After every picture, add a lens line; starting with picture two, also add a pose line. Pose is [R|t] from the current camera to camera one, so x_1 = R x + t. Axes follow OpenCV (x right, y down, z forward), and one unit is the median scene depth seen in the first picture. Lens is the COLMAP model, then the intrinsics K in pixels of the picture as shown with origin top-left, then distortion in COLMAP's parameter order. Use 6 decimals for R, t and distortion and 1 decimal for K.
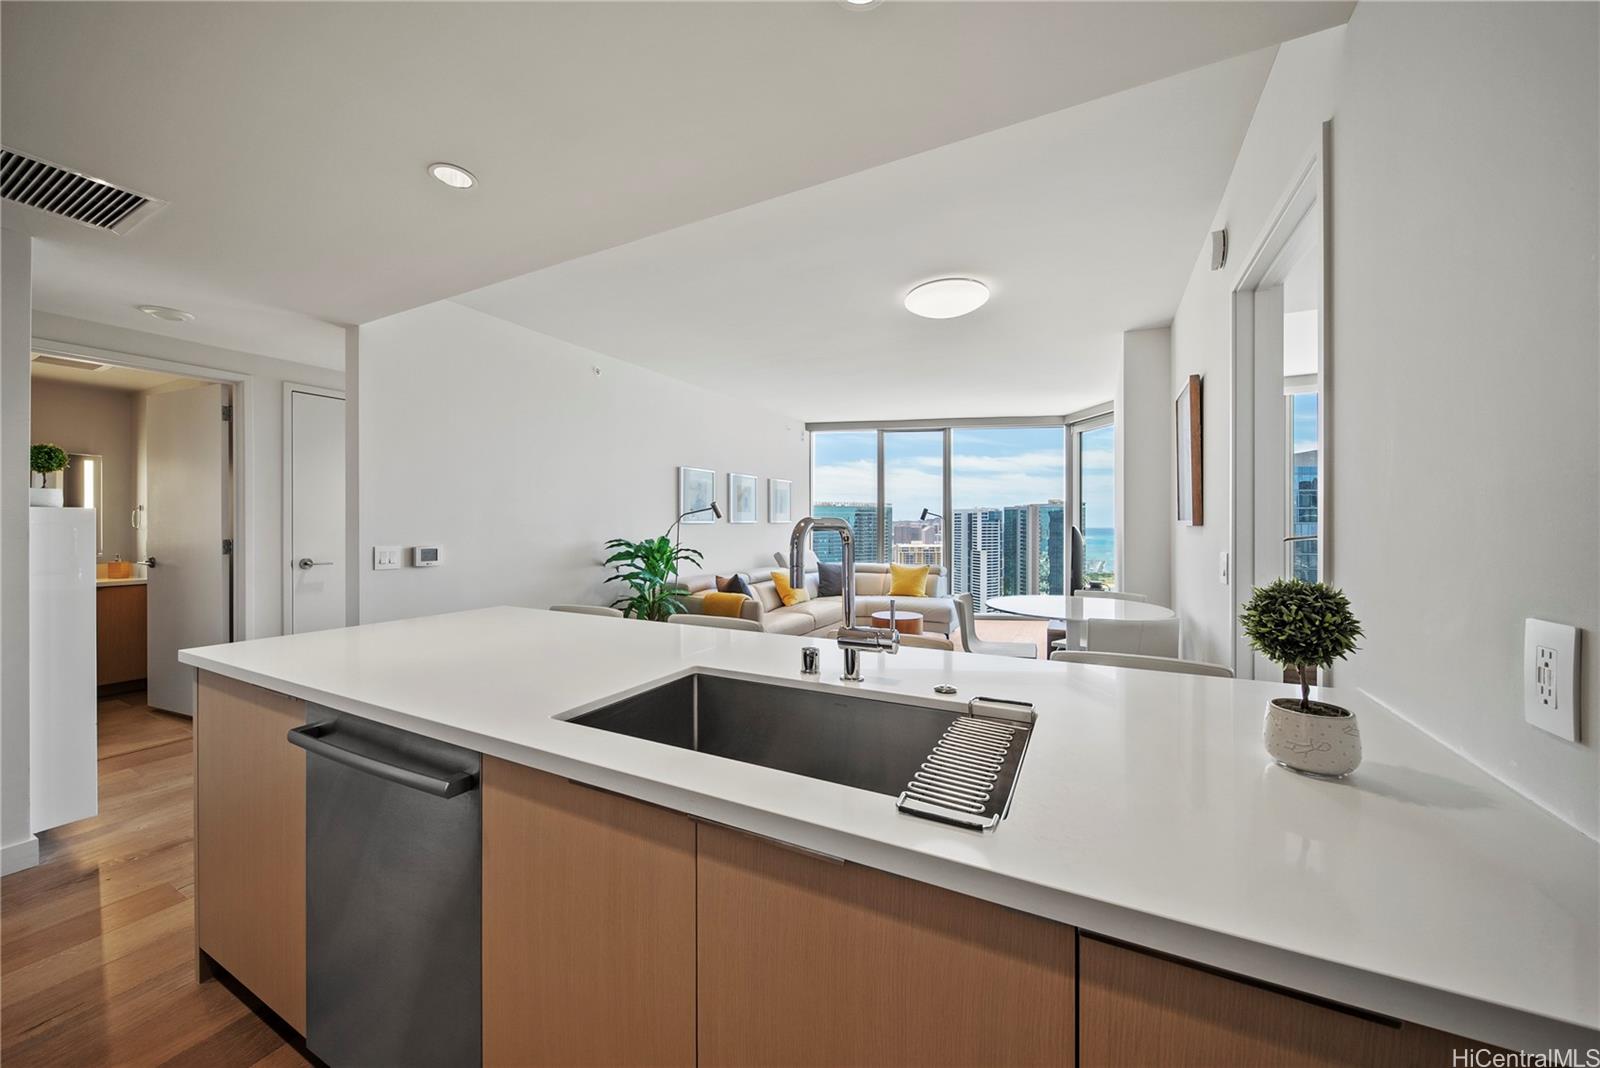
lens RADIAL K [[566.9, 0, 789.7], [0, 566.9, 524.3], [0, 0, 1]] dist [-0.006112, -0.000166]
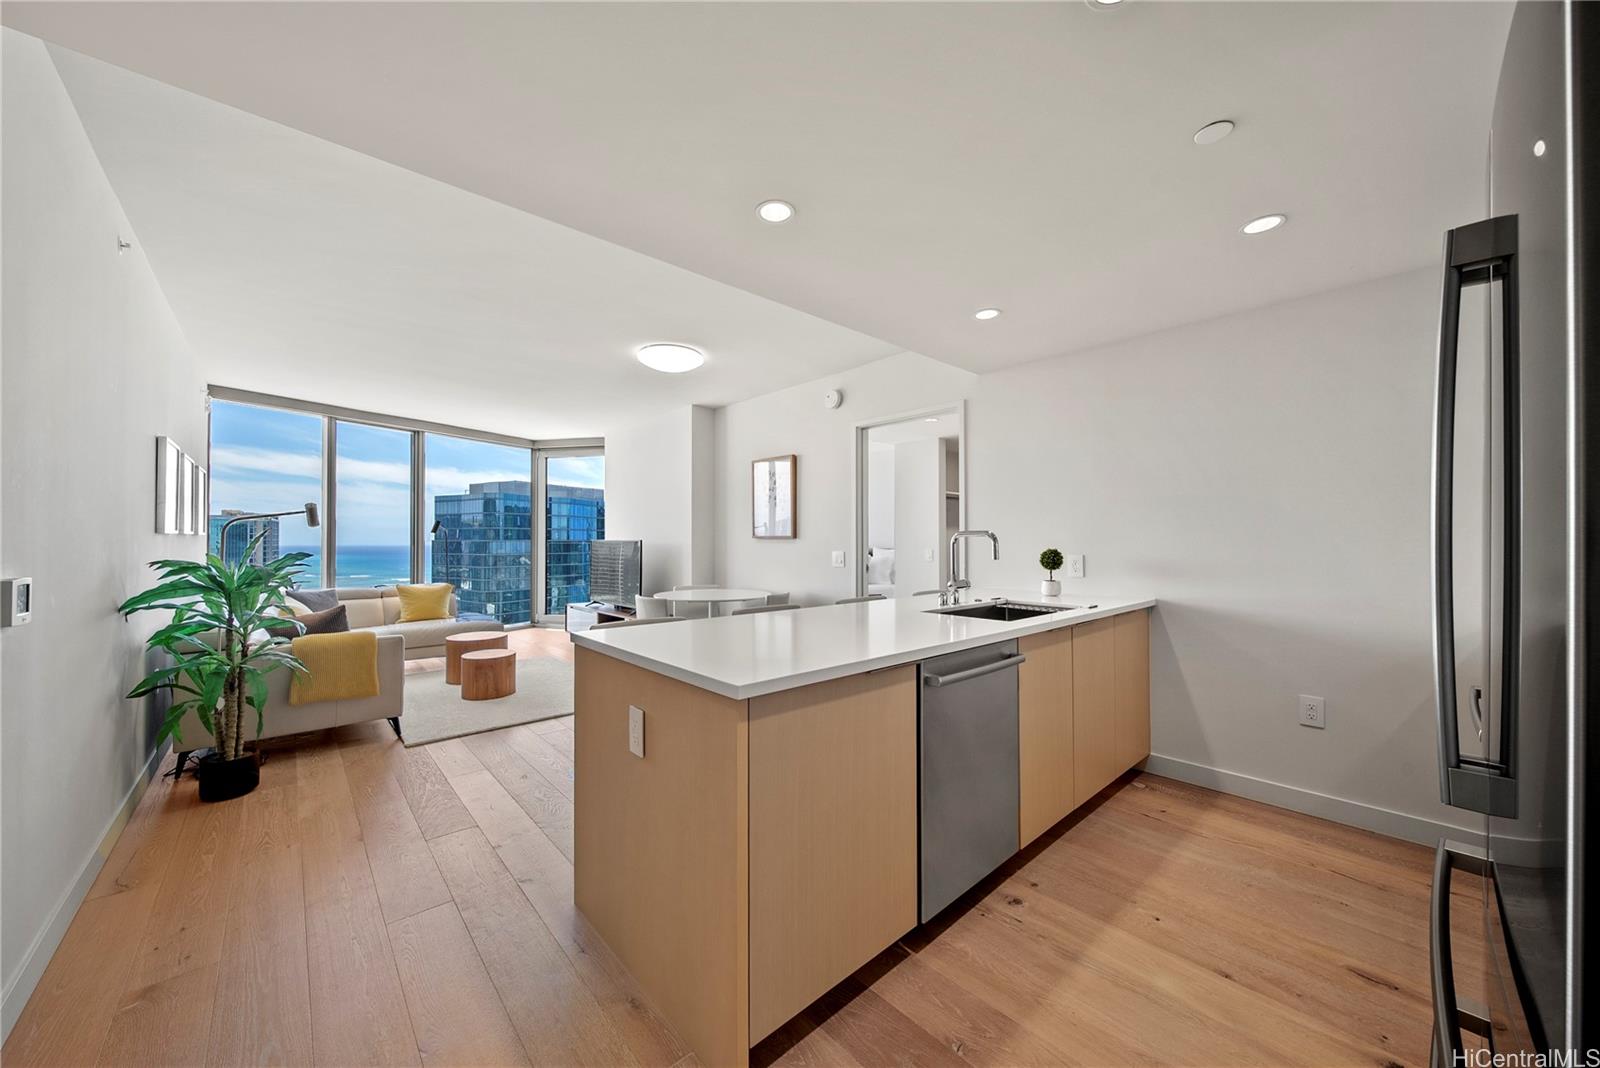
lens RADIAL K [[566.9, 0, 794.3], [0, 566.9, 540.5], [0, 0, 1]] dist [-0.006112, -0.000166]
pose [[0.332595, 0.002478, 0.943066, -0.368946], [0.000230, 0.999996, -0.002709, 0.005447], [-0.943070, 0.001117, 0.332593, 0.147676]]
